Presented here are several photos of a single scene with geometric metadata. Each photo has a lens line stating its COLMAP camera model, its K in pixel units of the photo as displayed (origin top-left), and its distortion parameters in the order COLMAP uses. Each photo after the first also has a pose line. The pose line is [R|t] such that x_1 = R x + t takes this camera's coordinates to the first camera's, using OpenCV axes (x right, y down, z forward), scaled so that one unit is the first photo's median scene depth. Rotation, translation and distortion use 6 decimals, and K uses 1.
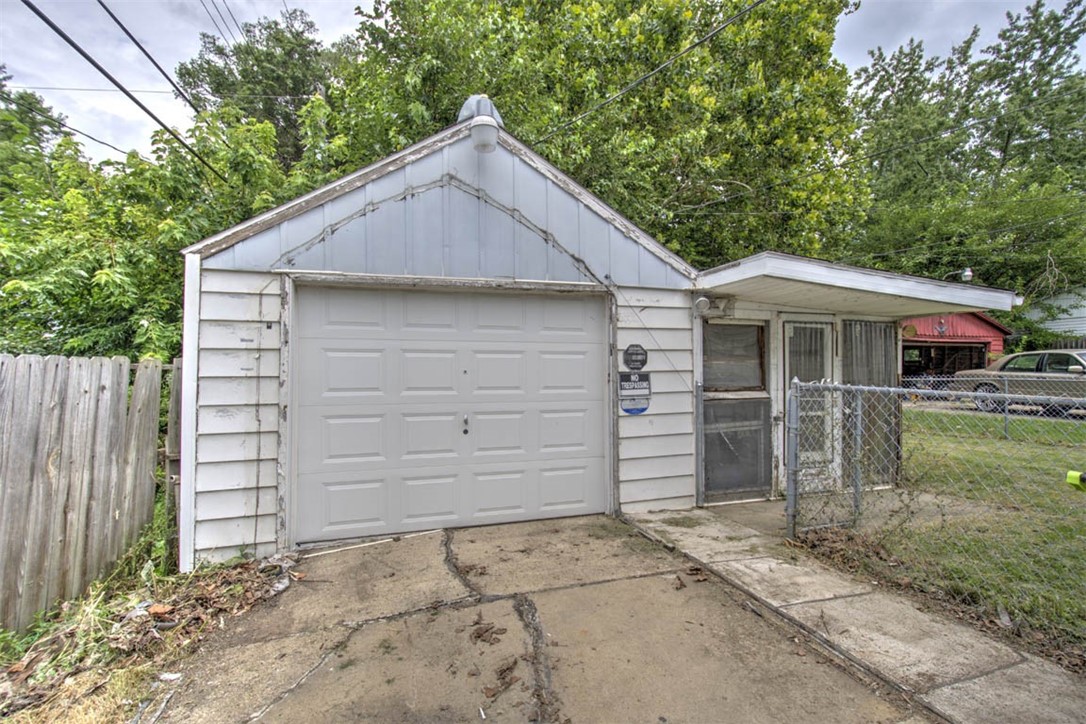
lens RADIAL K [[466.8, 0, 538.4], [0, 466.8, 373.0], [0, 0, 1]] dist [0.002233, -0.000309]
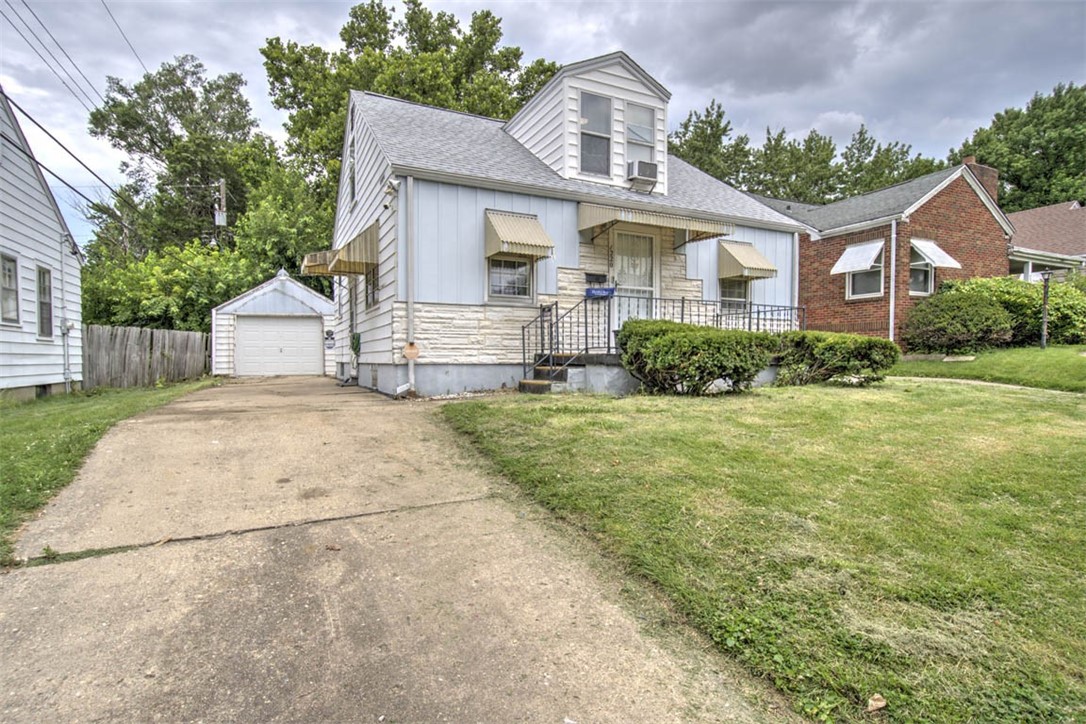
lens RADIAL K [[546.8, 0, 542.5], [0, 546.8, 366.4], [0, 0, 1]] dist [-0.001029, -0.001009]
pose [[0.990394, -0.007808, 0.138050, 1.526175], [0.006564, 0.999934, 0.009465, 0.238953], [-0.138115, -0.008468, 0.990380, -4.251950]]
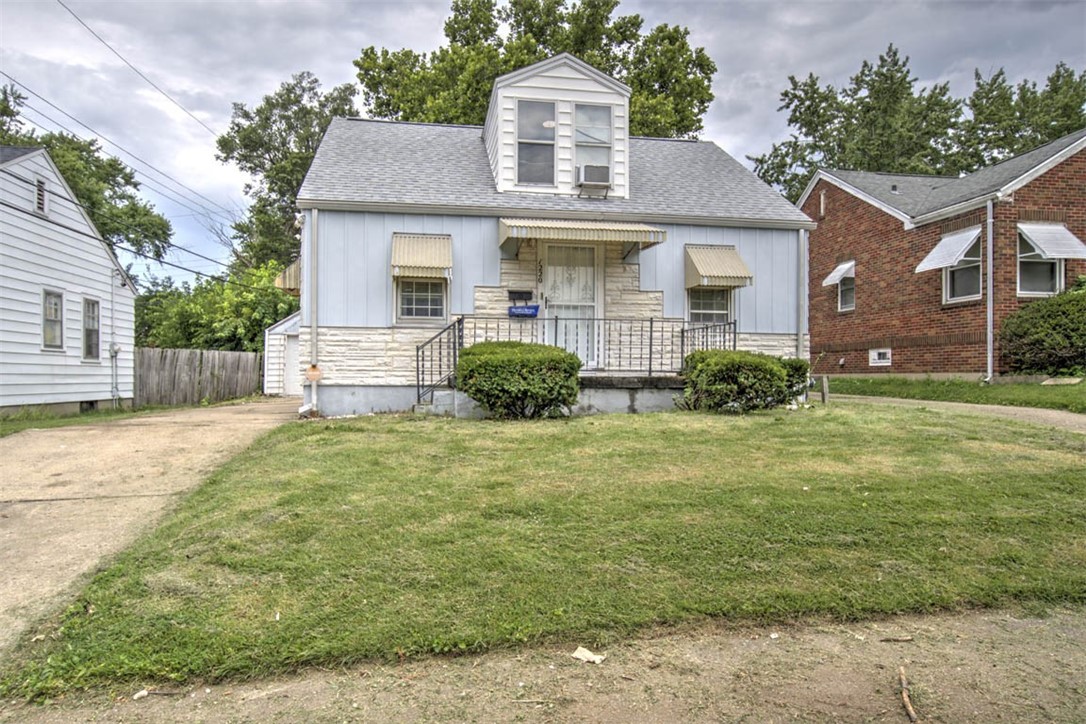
lens RADIAL K [[661.8, 0, 545.1], [0, 661.8, 366.7], [0, 0, 1]] dist [-0.006315, -0.002405]
pose [[0.990068, -0.005838, -0.140467, 2.645343], [0.002786, 0.999756, -0.021913, 0.232672], [0.140561, 0.021304, 0.989843, -4.626958]]
